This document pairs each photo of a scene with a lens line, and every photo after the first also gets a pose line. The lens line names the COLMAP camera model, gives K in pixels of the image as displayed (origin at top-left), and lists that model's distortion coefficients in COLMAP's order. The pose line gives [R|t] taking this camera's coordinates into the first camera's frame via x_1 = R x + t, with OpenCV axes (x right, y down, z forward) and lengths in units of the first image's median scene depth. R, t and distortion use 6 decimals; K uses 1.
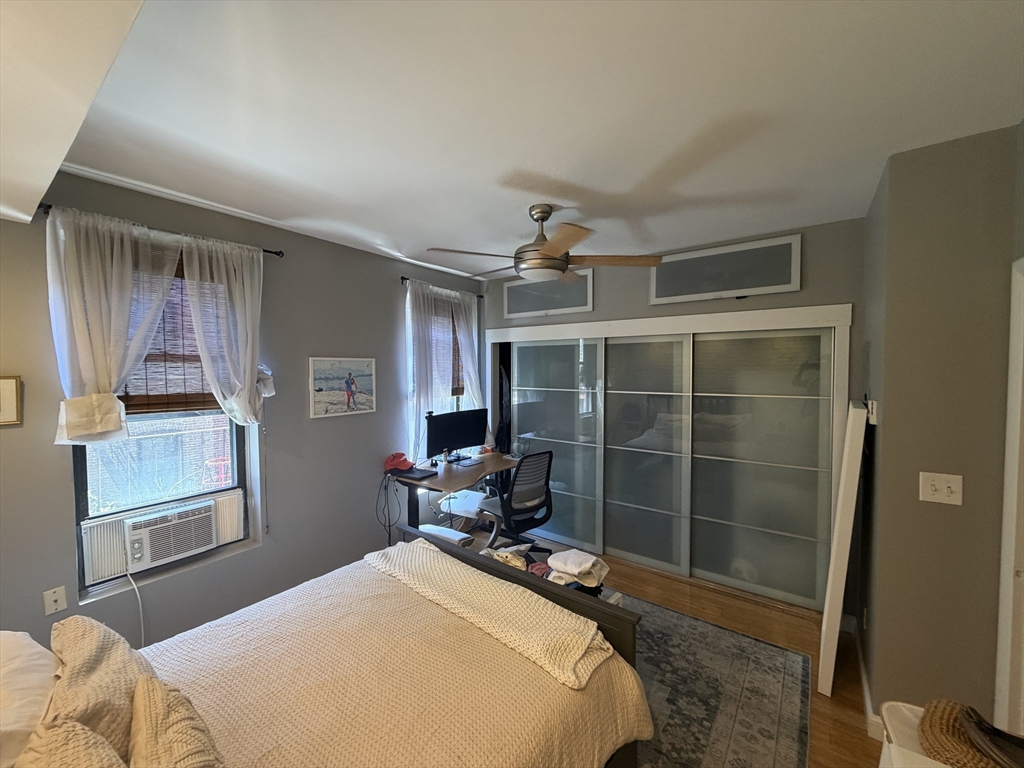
lens RADIAL K [[405.6, 0, 506.4], [0, 405.6, 381.3], [0, 0, 1]] dist [0.001913, 0.000234]
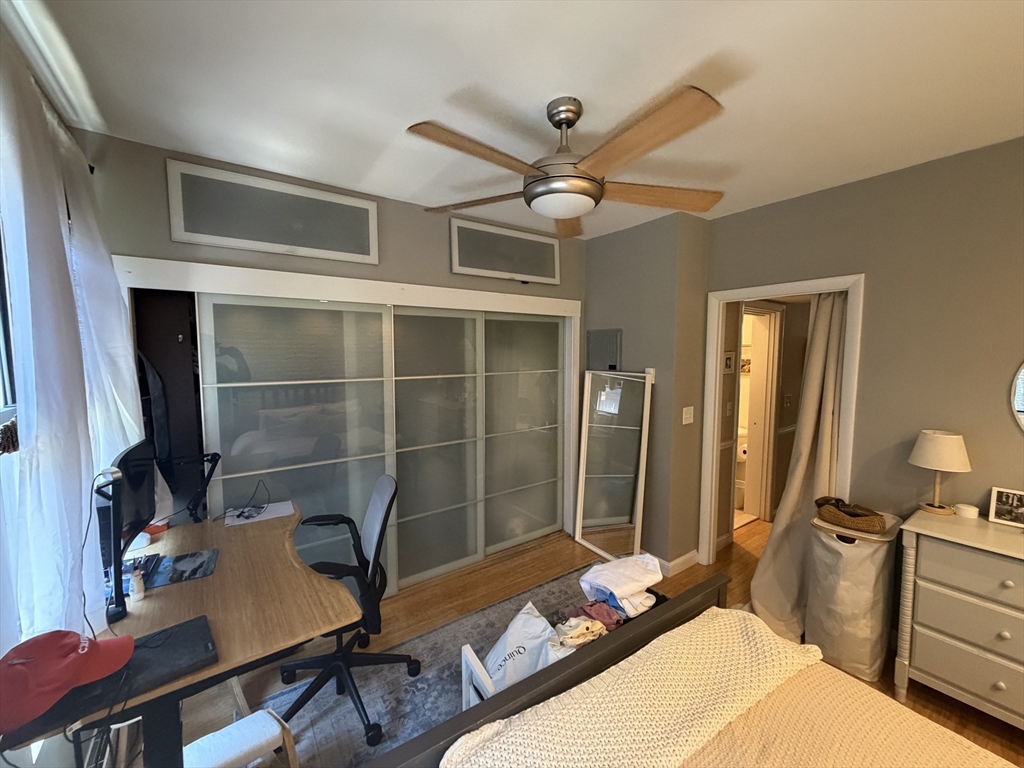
lens RADIAL K [[408.6, 0, 512.0], [0, 408.6, 384.0], [0, 0, 1]] dist [-0.001409, -0.000043]
pose [[0.304974, -0.073880, 0.949491, -0.518892], [0.035101, 0.997181, 0.066317, -0.009264], [-0.951714, 0.013103, 0.306708, 0.736893]]
